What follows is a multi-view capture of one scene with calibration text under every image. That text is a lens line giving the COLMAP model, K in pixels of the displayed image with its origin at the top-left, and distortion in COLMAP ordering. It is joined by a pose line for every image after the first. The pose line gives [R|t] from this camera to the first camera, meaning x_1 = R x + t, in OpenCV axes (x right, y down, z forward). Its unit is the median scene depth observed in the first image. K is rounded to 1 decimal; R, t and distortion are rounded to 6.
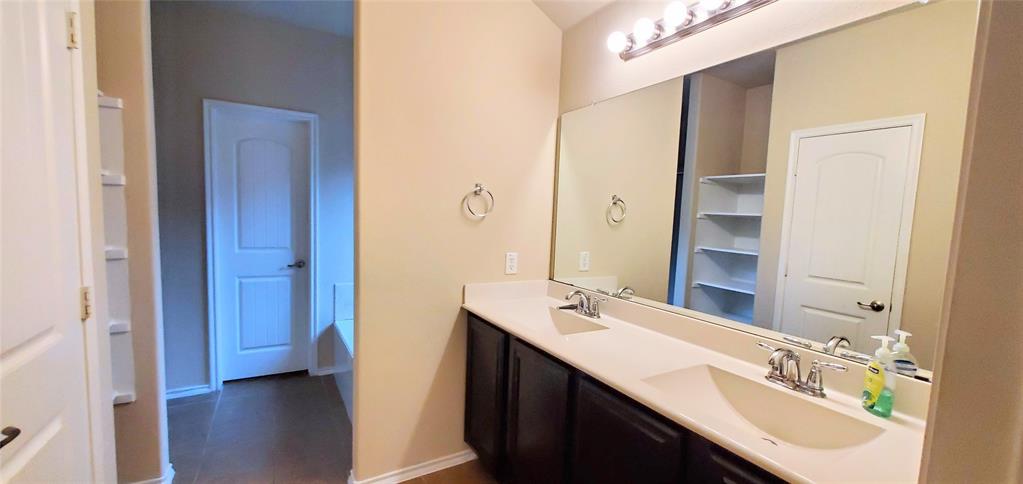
lens RADIAL K [[404.0, 0, 510.8], [0, 404.0, 243.4], [0, 0, 1]] dist [-0.001072, -0.000878]
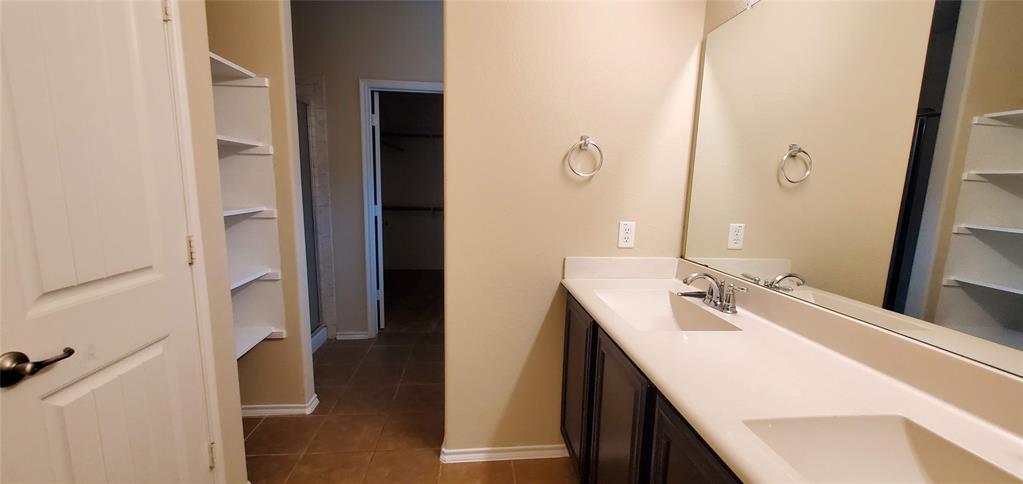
lens RADIAL K [[404.0, 0, 509.9], [0, 404.0, 247.3], [0, 0, 1]] dist [-0.001072, -0.000878]
pose [[0.907718, 0.045943, -0.417058, 0.135872], [-0.018300, 0.997376, 0.070040, 0.023563], [0.419182, -0.055944, 0.906177, 0.179445]]
